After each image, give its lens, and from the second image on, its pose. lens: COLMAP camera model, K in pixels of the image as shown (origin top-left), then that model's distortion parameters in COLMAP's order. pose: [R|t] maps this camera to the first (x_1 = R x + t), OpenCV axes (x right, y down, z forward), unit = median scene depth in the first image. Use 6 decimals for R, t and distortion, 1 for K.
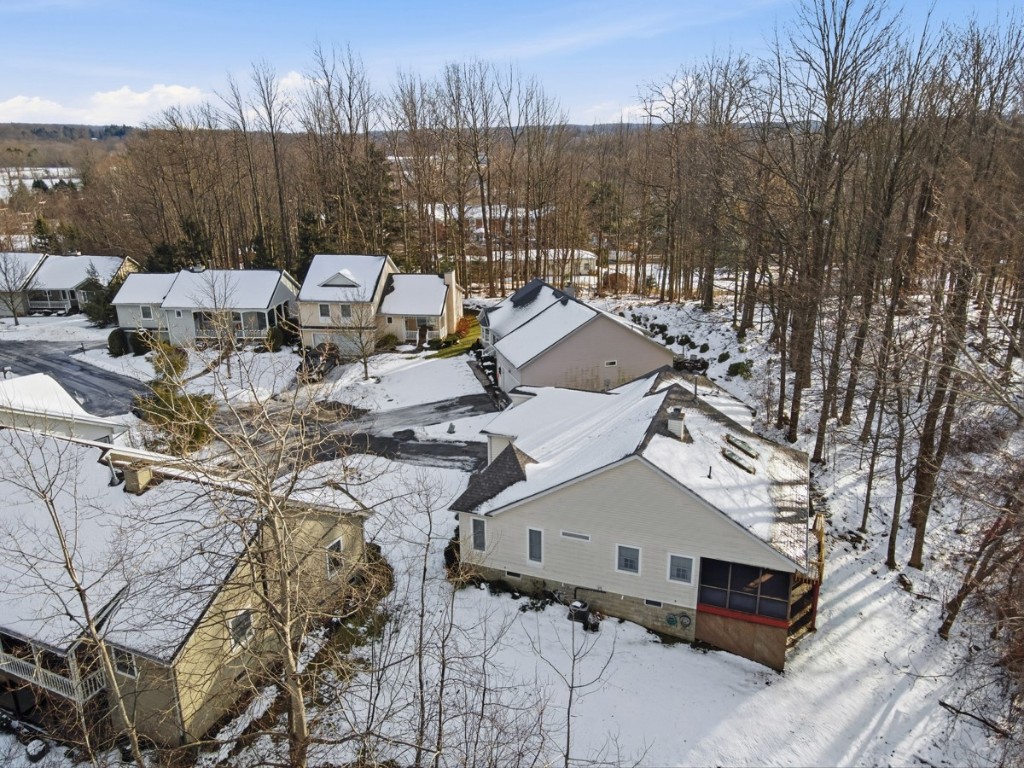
lens RADIAL K [[748.2, 0, 510.8], [0, 748.2, 384.0], [0, 0, 1]] dist [0.032049, 0.031035]
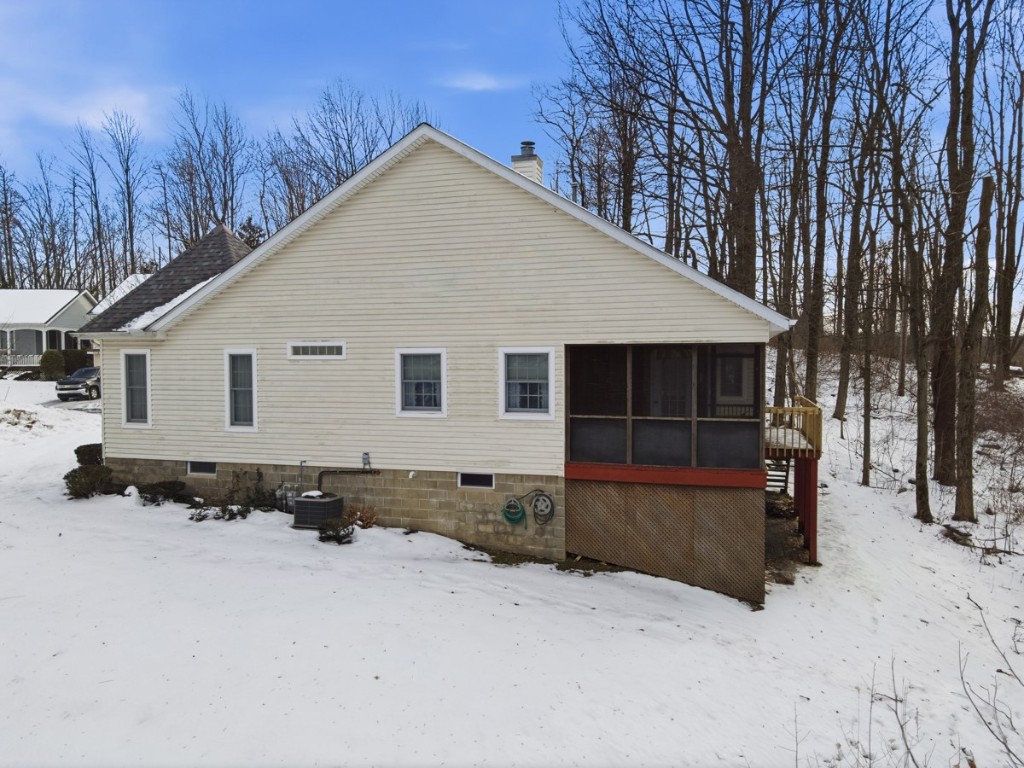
lens RADIAL K [[748.2, 0, 510.8], [0, 748.2, 384.0], [0, 0, 1]] dist [0.032049, 0.031035]
pose [[0.997325, 0.004245, 0.072974, 0.120658], [0.015728, 0.962468, -0.270941, 0.244714], [-0.071385, 0.271363, 0.959826, 0.368971]]
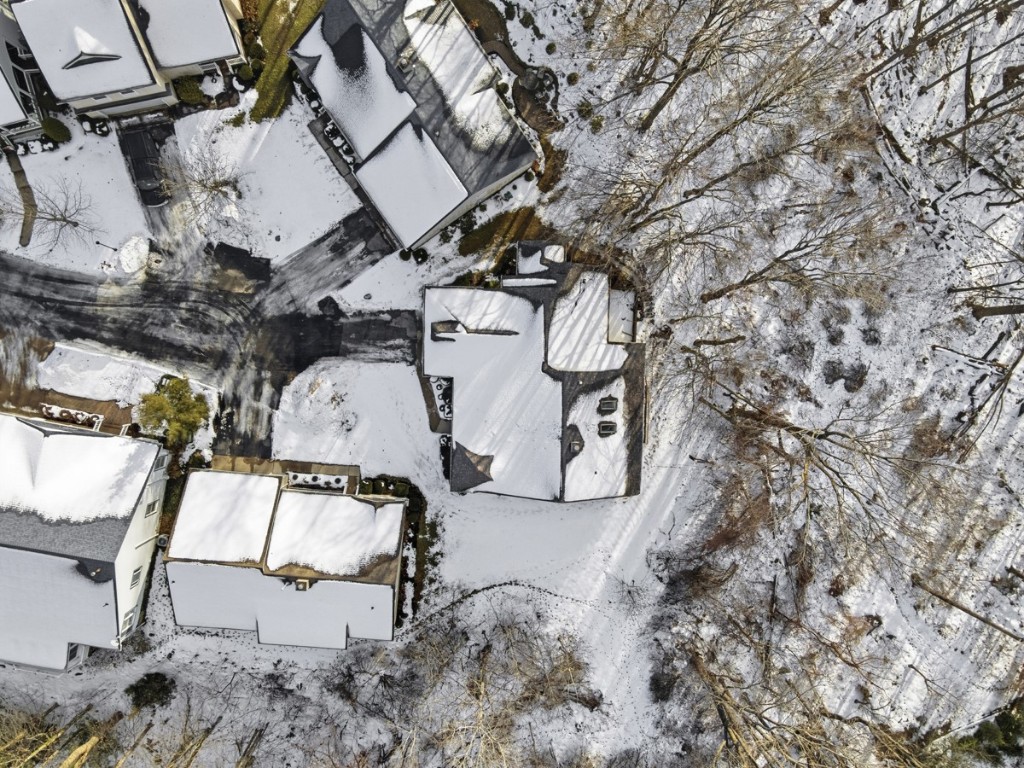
lens RADIAL K [[748.2, 0, 510.8], [0, 748.2, 384.0], [0, 0, 1]] dist [0.032049, 0.031035]
pose [[0.942100, -0.333749, 0.032553, 0.055306], [0.054150, 0.247215, 0.967446, -1.143701], [-0.330932, -0.909668, 0.250973, 0.538877]]
